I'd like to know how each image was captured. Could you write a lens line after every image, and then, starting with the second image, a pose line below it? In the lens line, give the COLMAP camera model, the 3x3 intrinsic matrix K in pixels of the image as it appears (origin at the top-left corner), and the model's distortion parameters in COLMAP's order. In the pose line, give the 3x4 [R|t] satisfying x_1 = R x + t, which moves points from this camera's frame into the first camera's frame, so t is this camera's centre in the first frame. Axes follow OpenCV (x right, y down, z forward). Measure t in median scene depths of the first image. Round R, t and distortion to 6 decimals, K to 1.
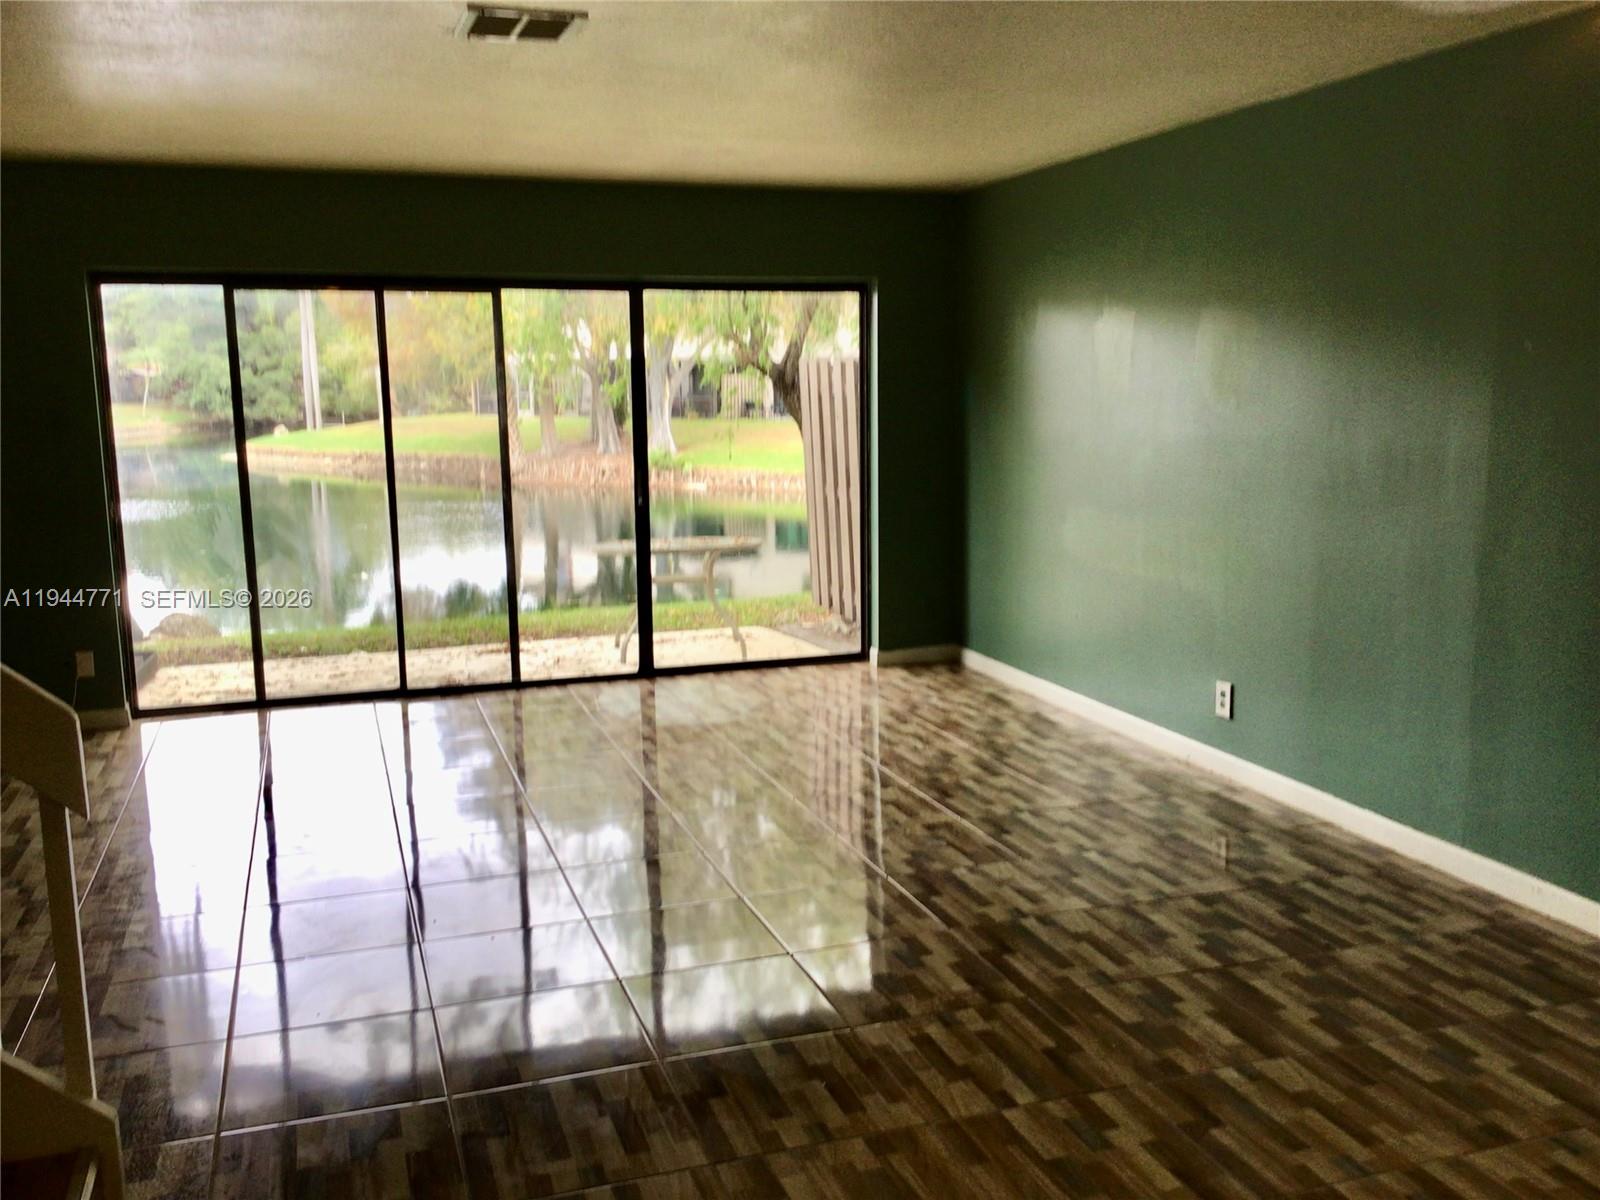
lens RADIAL K [[1434.2, 0, 823.8], [0, 1434.2, 601.0], [0, 0, 1]] dist [0.091629, -0.163382]
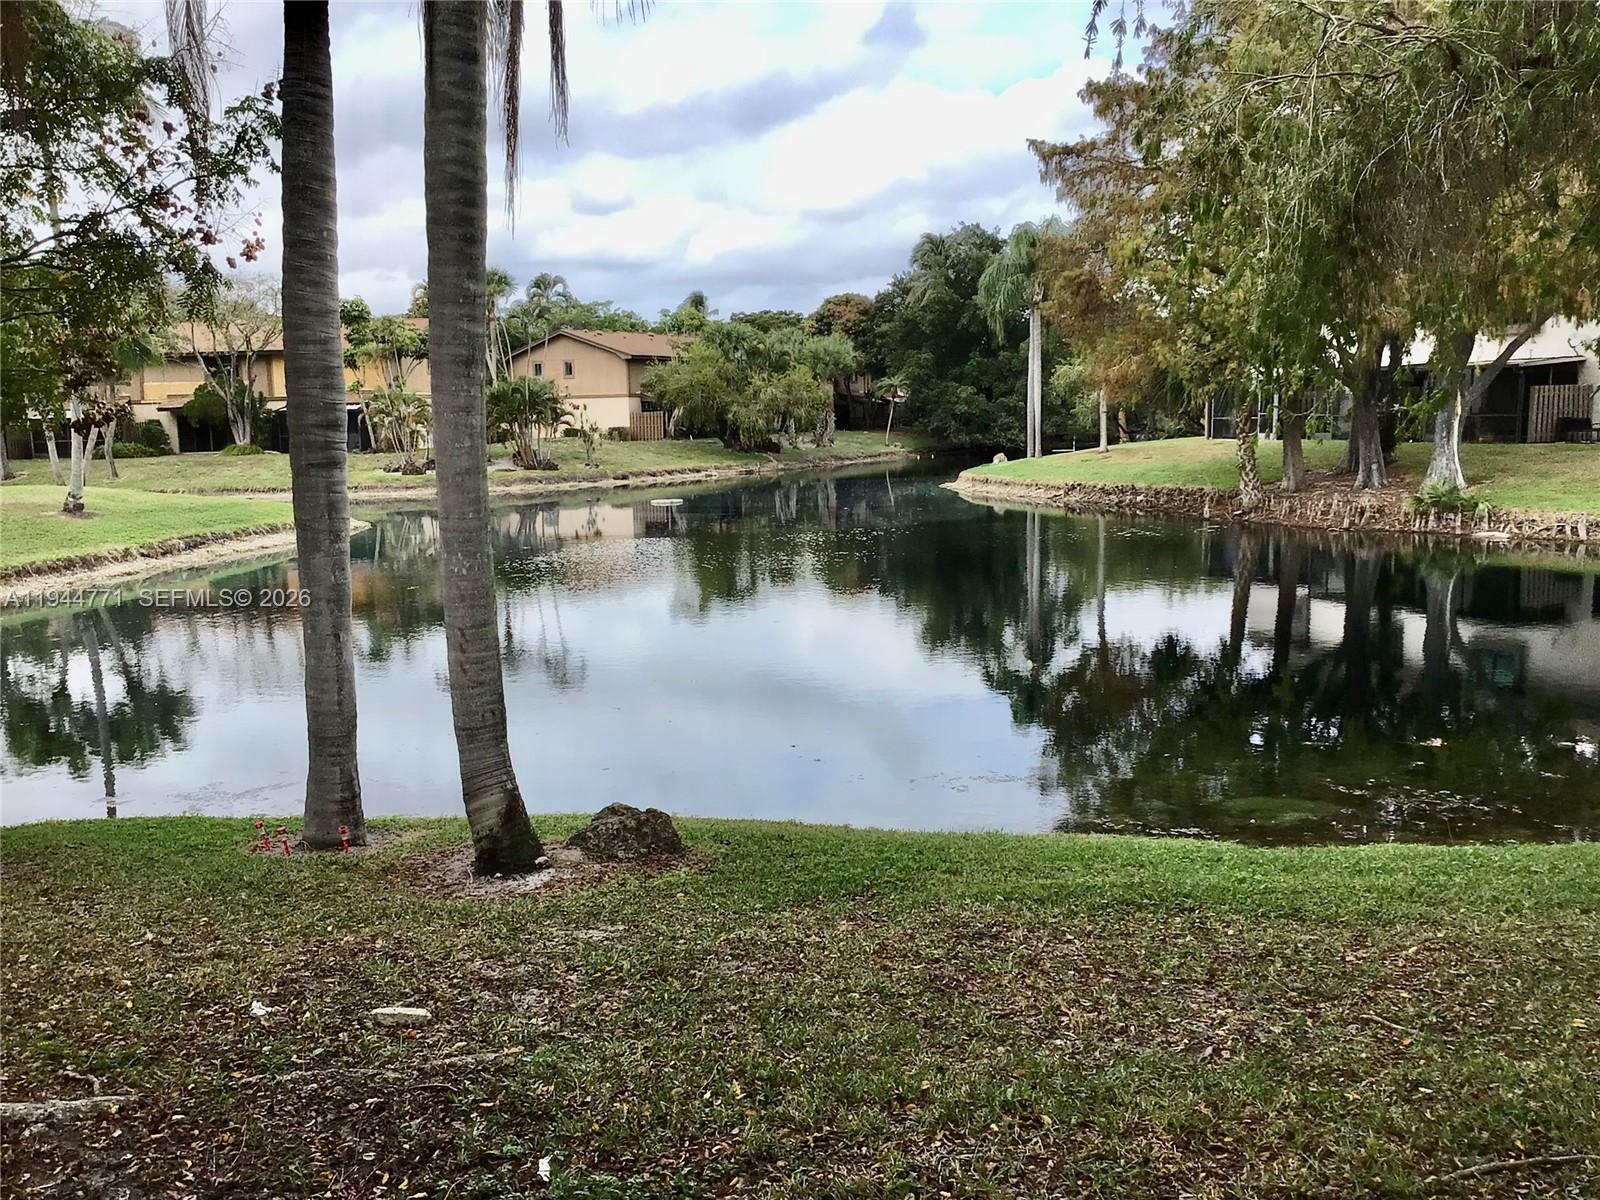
lens RADIAL K [[1425.4, 0, 775.5], [0, 1425.4, 636.8], [0, 0, 1]] dist [0.126854, -0.264083]
pose [[0.862960, 0.066632, -0.500860, -0.204252], [-0.061409, 0.997749, 0.026931, -0.159493], [0.501527, 0.007517, 0.865109, 1.071865]]
